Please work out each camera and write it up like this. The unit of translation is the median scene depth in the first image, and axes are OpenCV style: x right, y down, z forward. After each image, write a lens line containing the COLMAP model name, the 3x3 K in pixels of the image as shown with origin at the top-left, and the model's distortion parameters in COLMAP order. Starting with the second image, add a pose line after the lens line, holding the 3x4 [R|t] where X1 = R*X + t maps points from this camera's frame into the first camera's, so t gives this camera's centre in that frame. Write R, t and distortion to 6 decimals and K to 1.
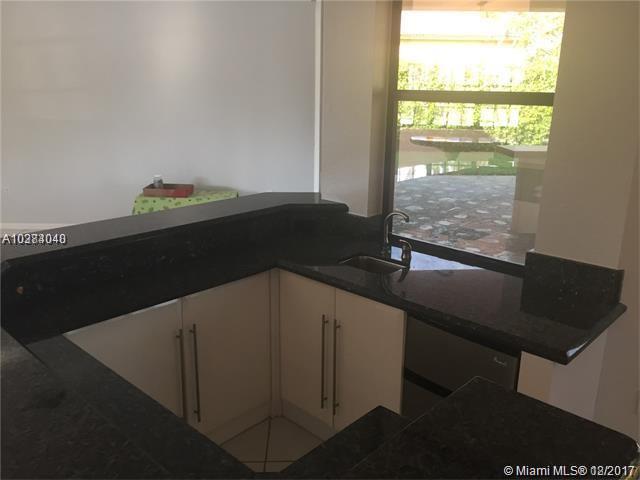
lens RADIAL K [[533.6, 0, 321.2], [0, 533.6, 243.9], [0, 0, 1]] dist [0.065907, -0.004895]
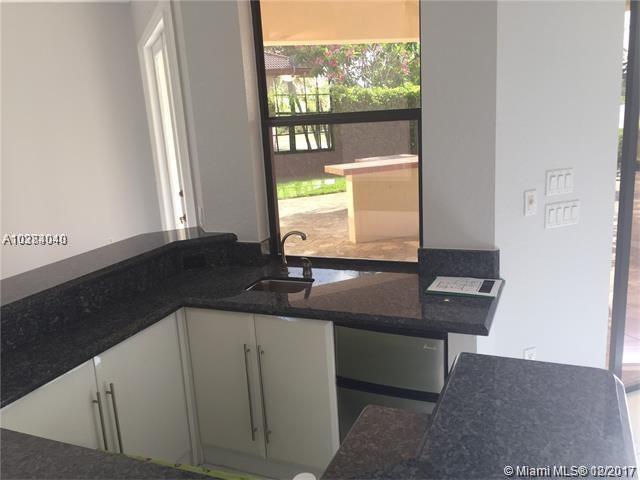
lens RADIAL K [[533.6, 0, 313.7], [0, 533.6, 237.9], [0, 0, 1]] dist [0.065907, -0.004895]
pose [[0.932248, -0.142699, 0.332490, -0.174937], [0.165915, 0.985230, -0.042355, 0.001945], [-0.321535, 0.094651, 0.942155, 0.003334]]
